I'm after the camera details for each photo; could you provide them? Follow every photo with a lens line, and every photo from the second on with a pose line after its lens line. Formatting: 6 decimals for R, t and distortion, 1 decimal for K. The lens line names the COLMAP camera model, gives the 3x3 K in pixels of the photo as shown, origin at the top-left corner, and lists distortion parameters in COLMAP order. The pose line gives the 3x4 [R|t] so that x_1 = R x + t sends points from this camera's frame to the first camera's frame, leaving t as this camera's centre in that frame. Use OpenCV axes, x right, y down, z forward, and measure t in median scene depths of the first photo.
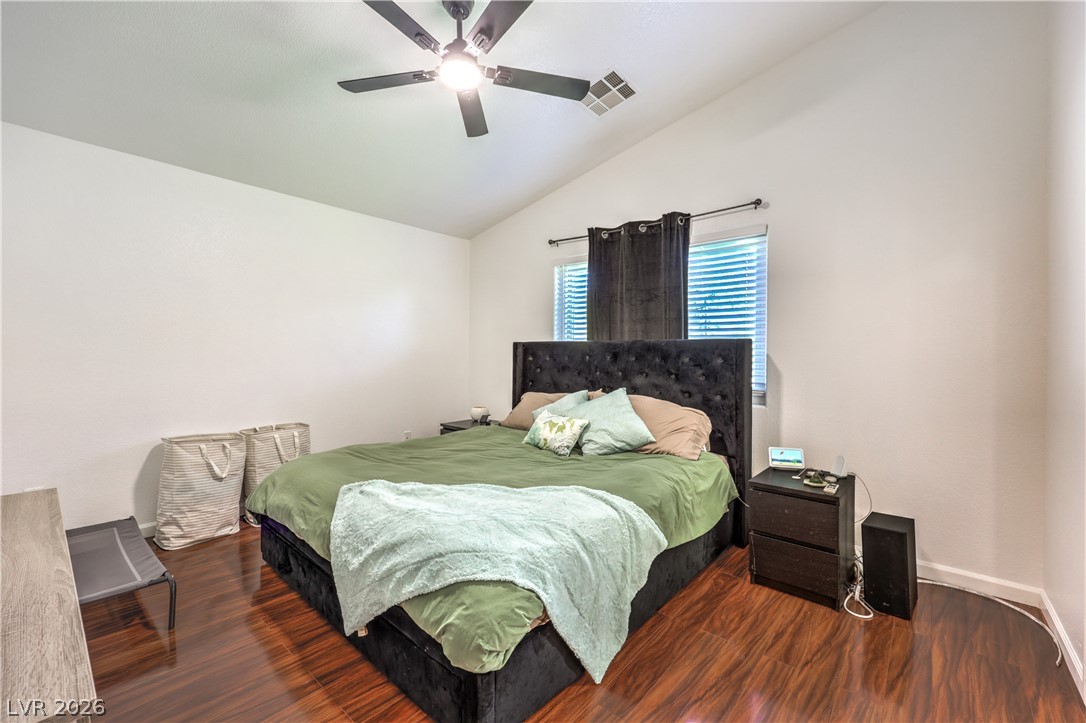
lens RADIAL K [[447.0, 0, 544.7], [0, 447.0, 358.4], [0, 0, 1]] dist [-0.001487, -0.000028]
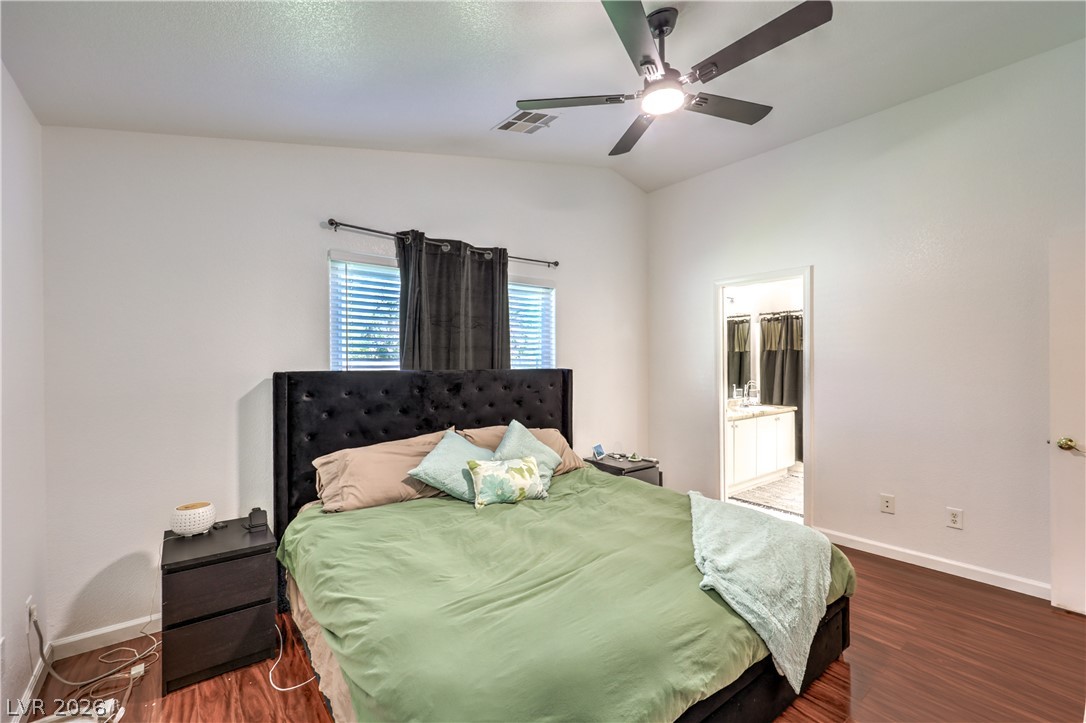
lens RADIAL K [[470.8, 0, 543.0], [0, 470.8, 361.5], [0, 0, 1]] dist [0.000046, 0.000017]
pose [[0.194340, 0.008462, 0.980898, -0.716208], [0.027295, 0.999529, -0.014030, -0.038249], [-0.980554, 0.029500, 0.194018, 0.644052]]
